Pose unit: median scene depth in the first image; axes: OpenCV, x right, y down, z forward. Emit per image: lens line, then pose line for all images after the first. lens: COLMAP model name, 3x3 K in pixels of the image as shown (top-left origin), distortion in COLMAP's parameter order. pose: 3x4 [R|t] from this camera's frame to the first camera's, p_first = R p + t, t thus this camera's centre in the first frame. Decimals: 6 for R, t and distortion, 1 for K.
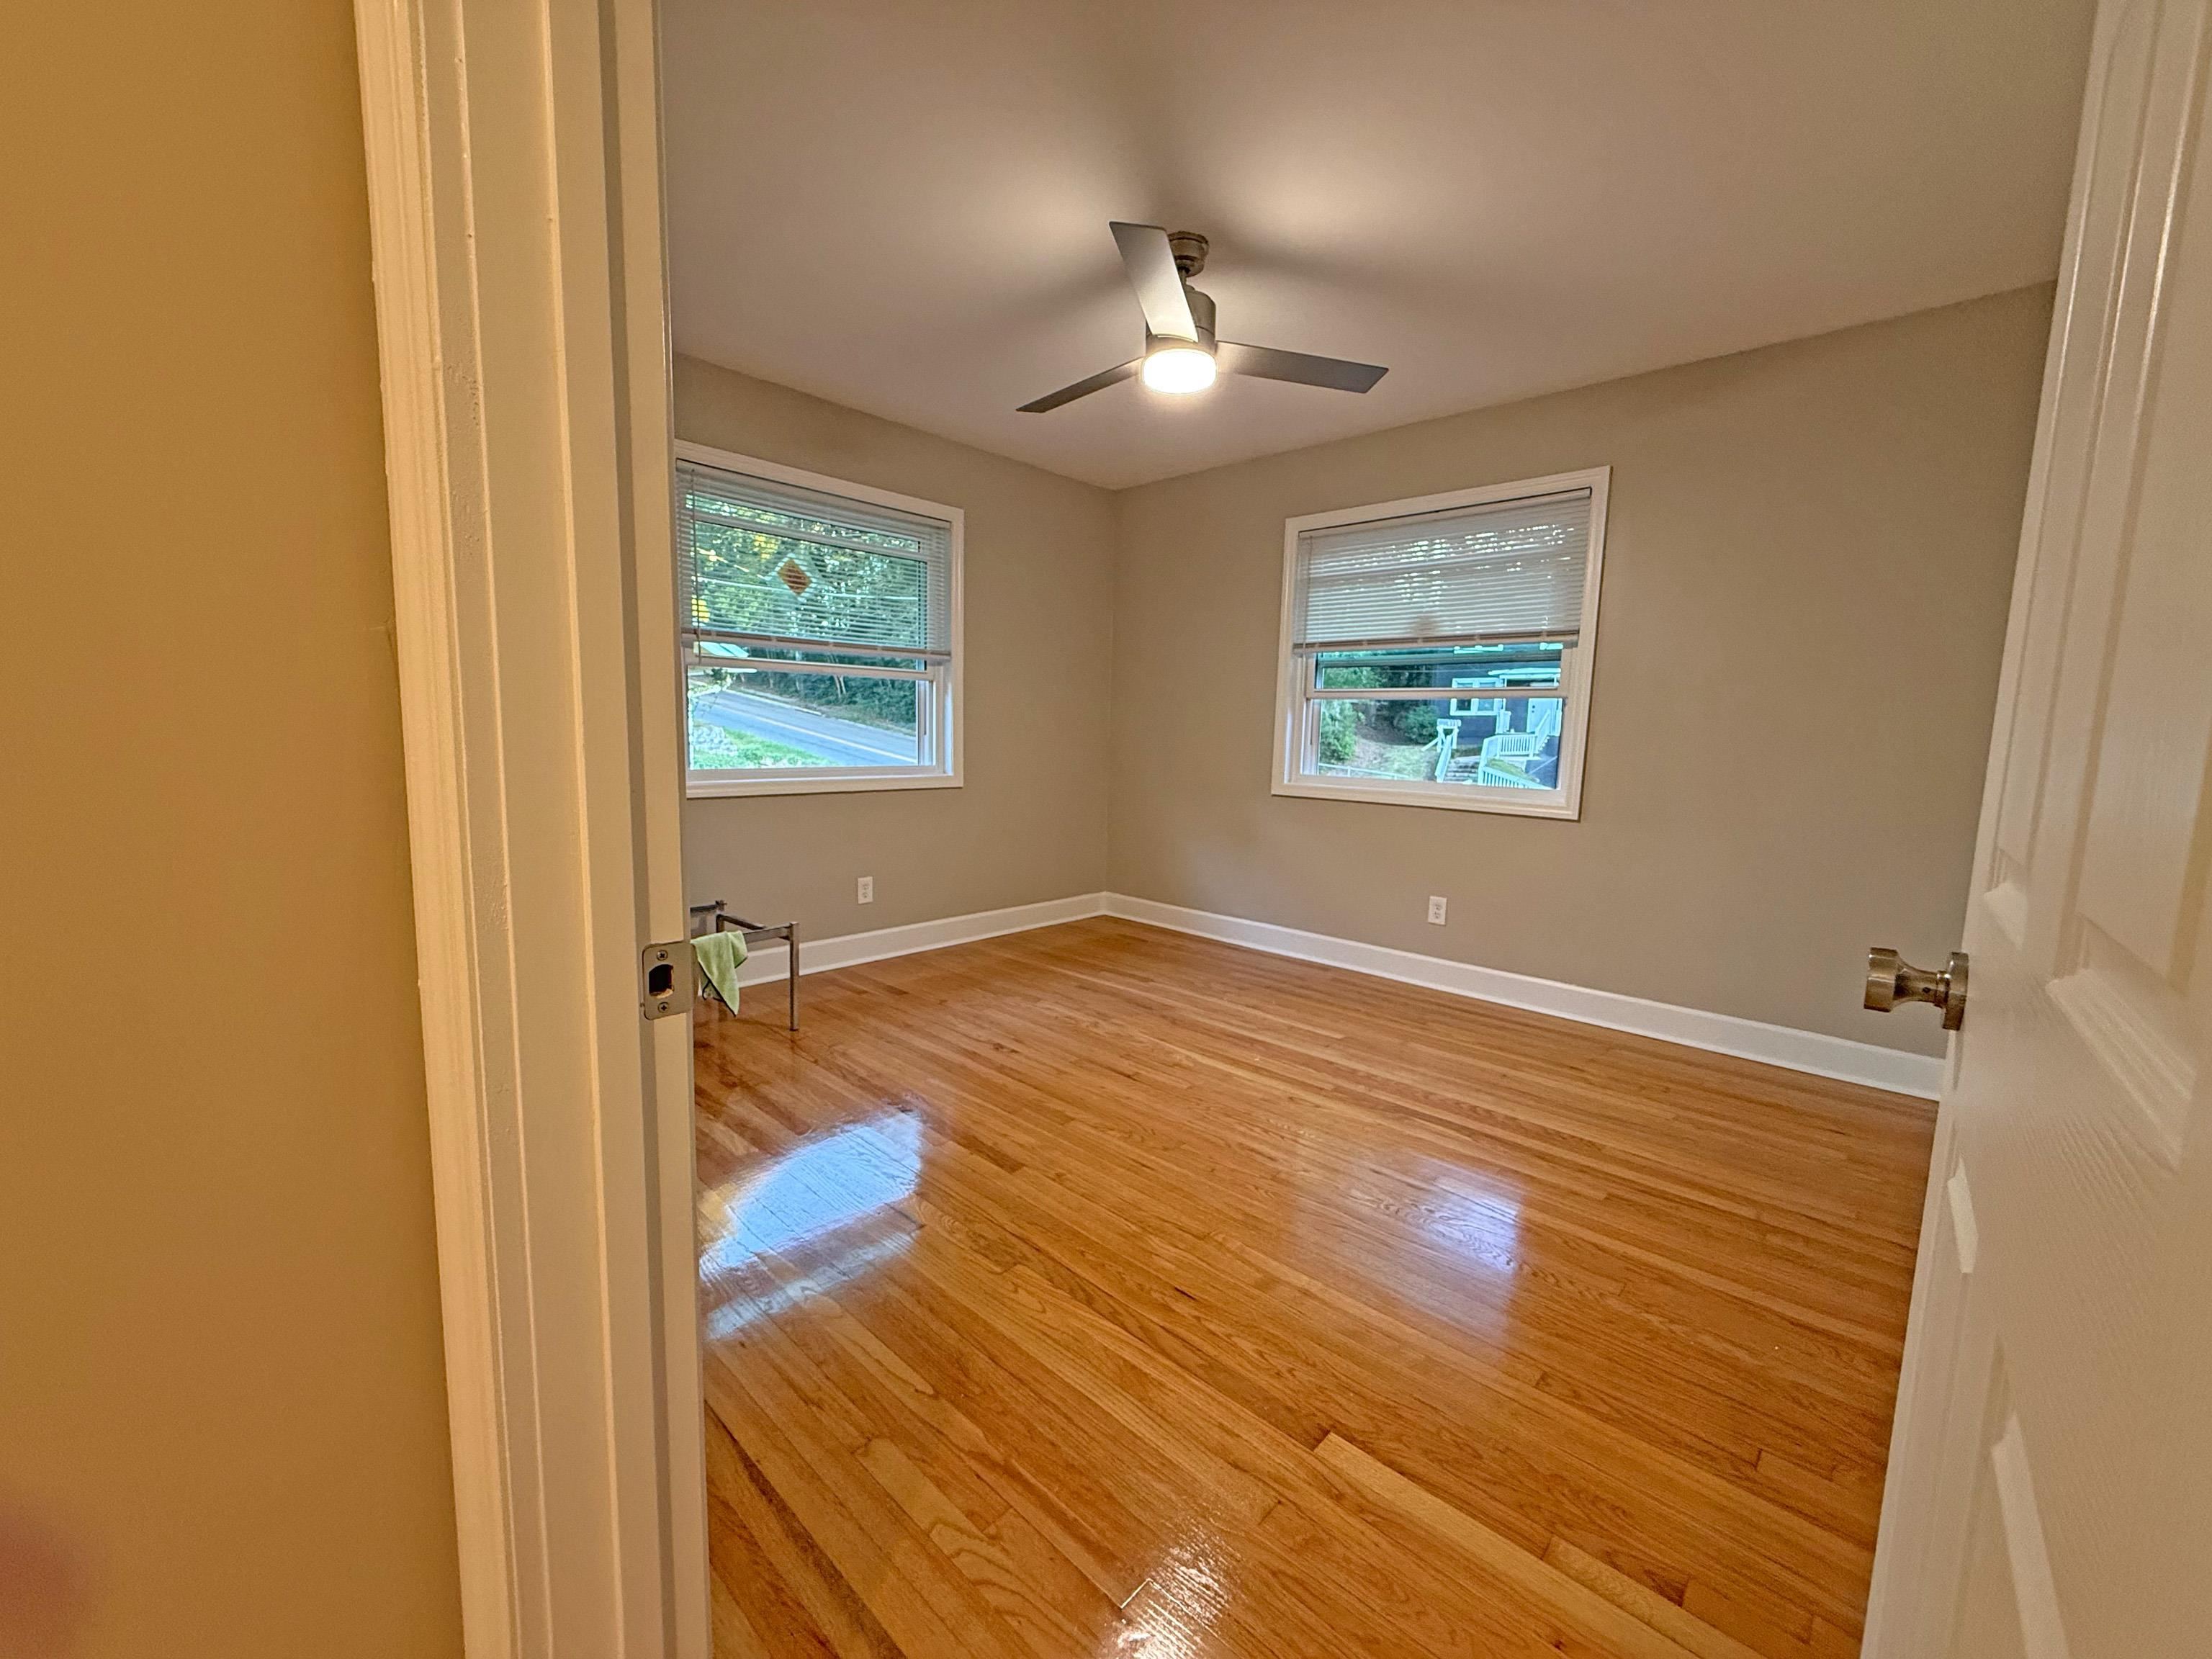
lens RADIAL K [[870.4, 0, 1105.7], [0, 870.4, 834.8], [0, 0, 1]] dist [-0.001685, -0.000232]
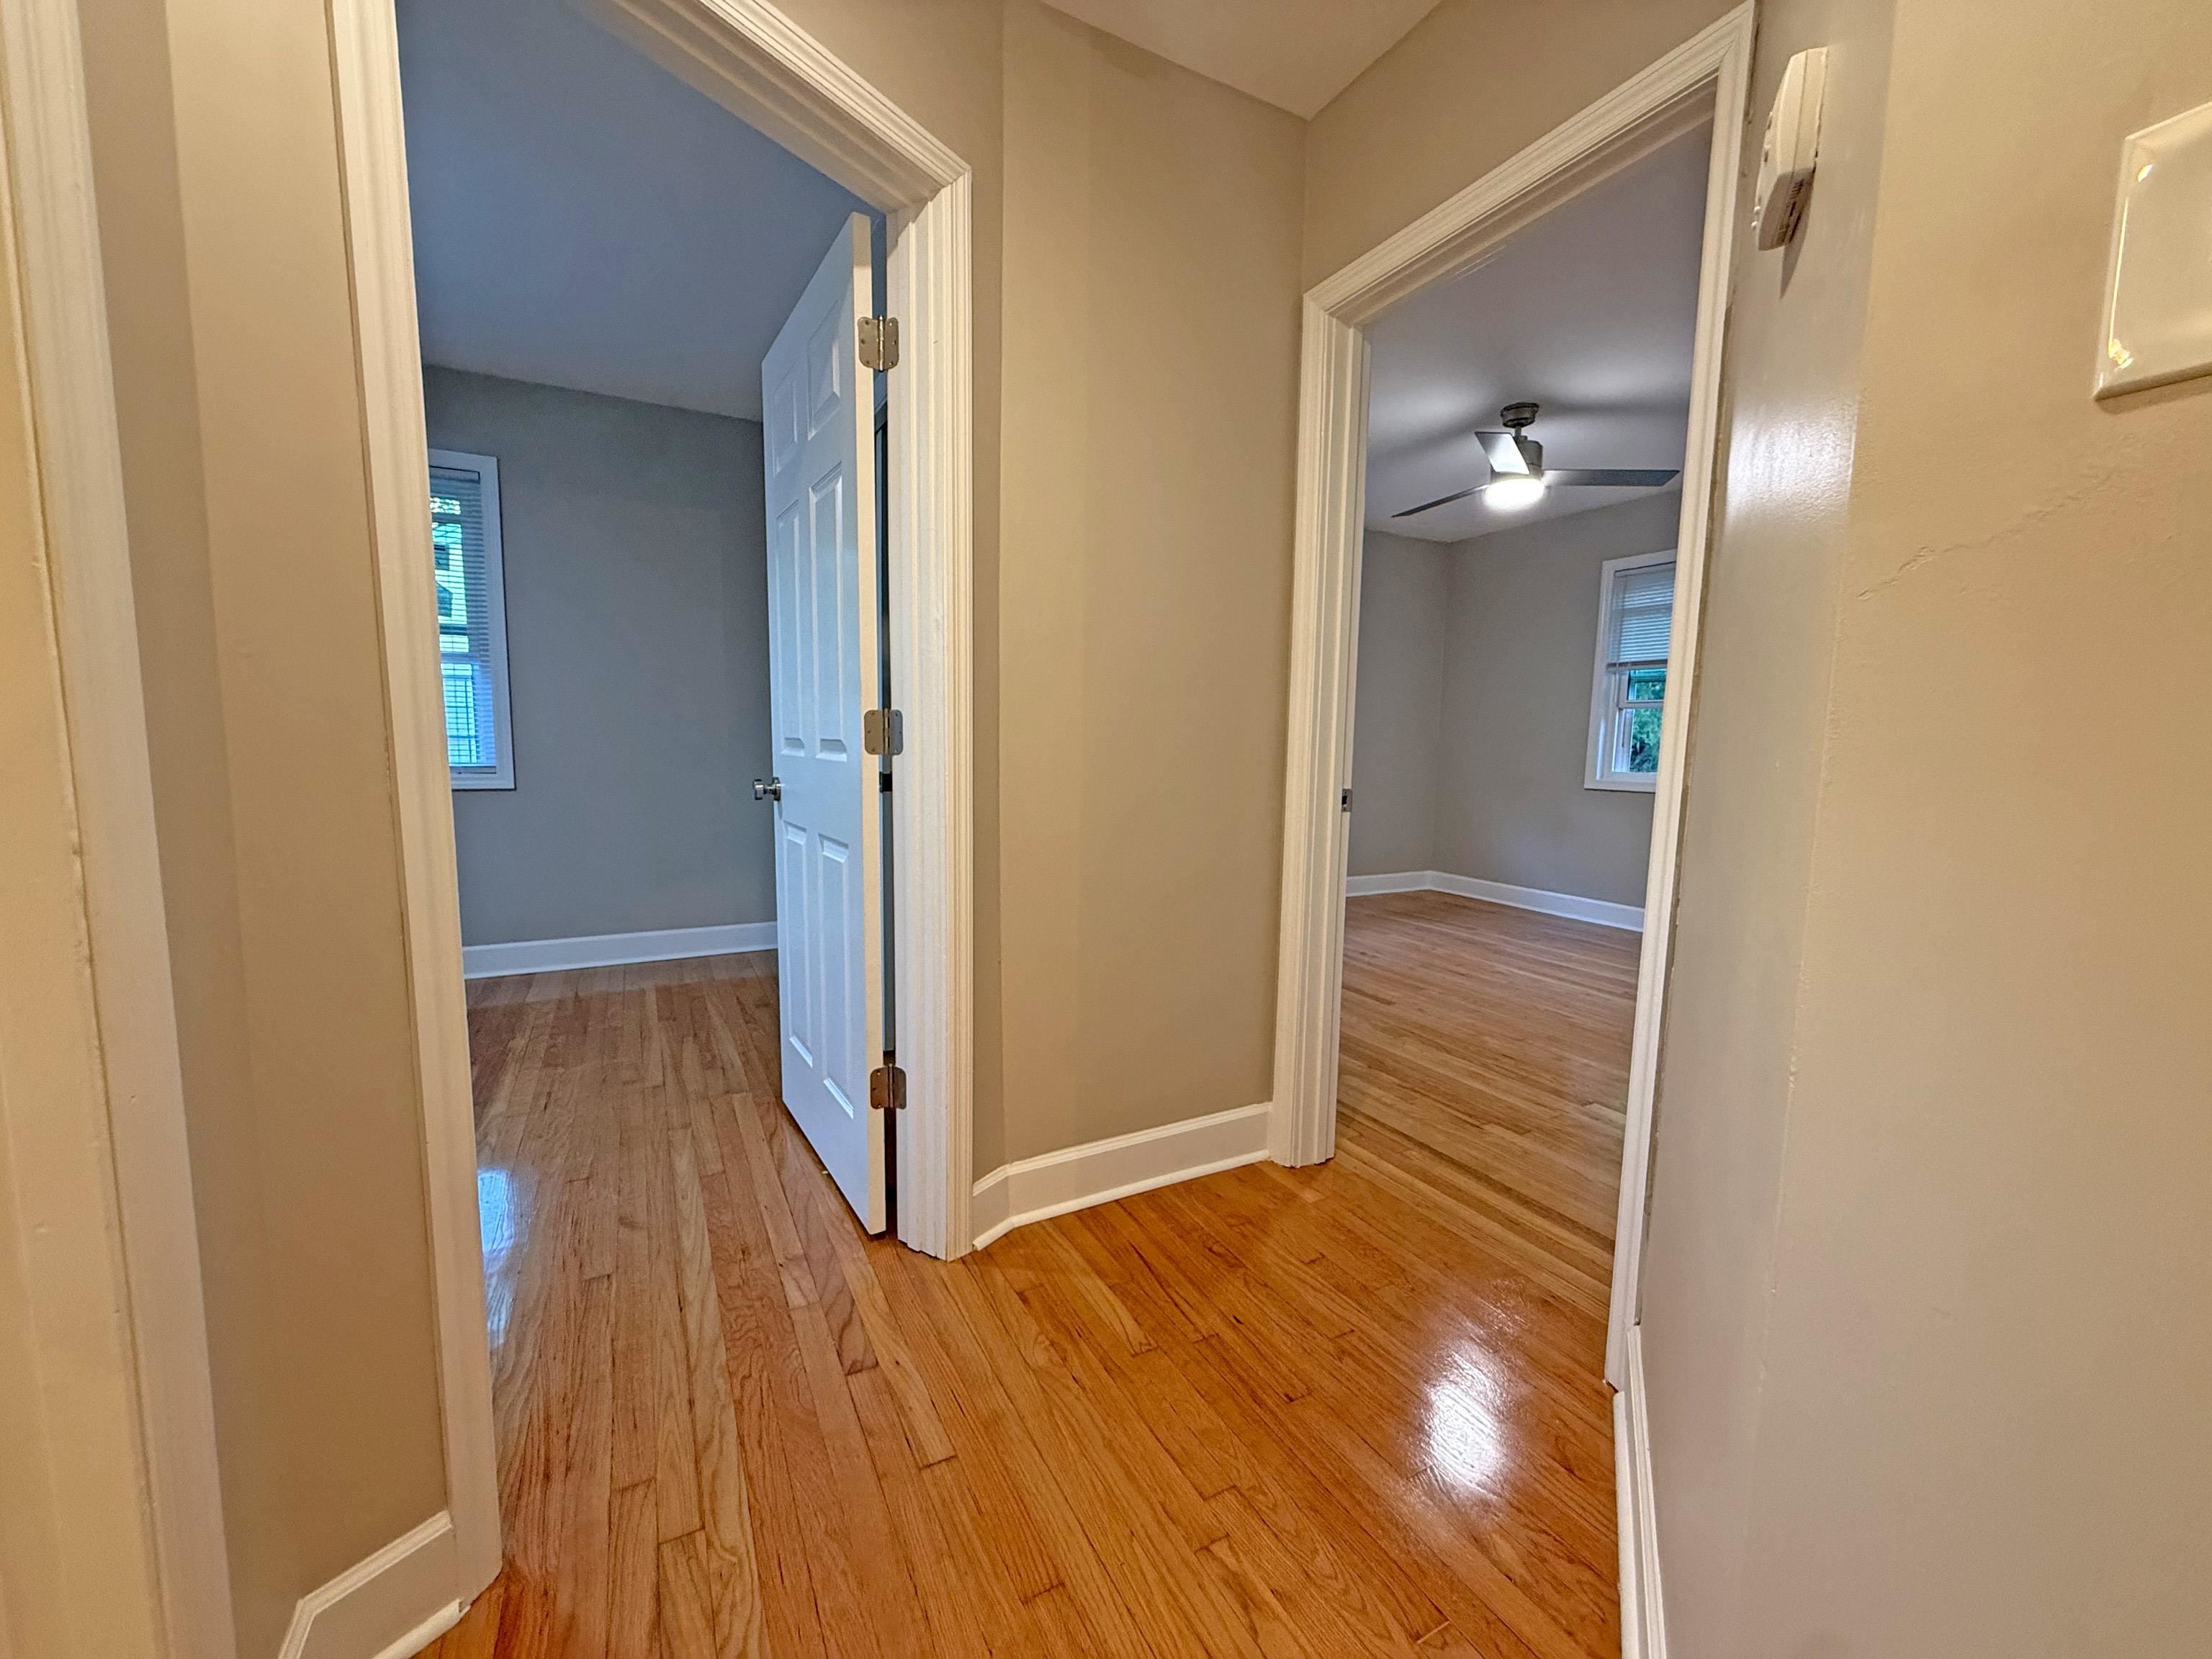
lens RADIAL K [[870.4, 0, 1104.4], [0, 870.4, 840.3], [0, 0, 1]] dist [-0.001685, -0.000232]
pose [[0.945522, 0.025179, -0.324583, -0.077351], [-0.029728, 0.999517, -0.009064, 0.094678], [0.324198, 0.018219, 0.945814, -0.602813]]
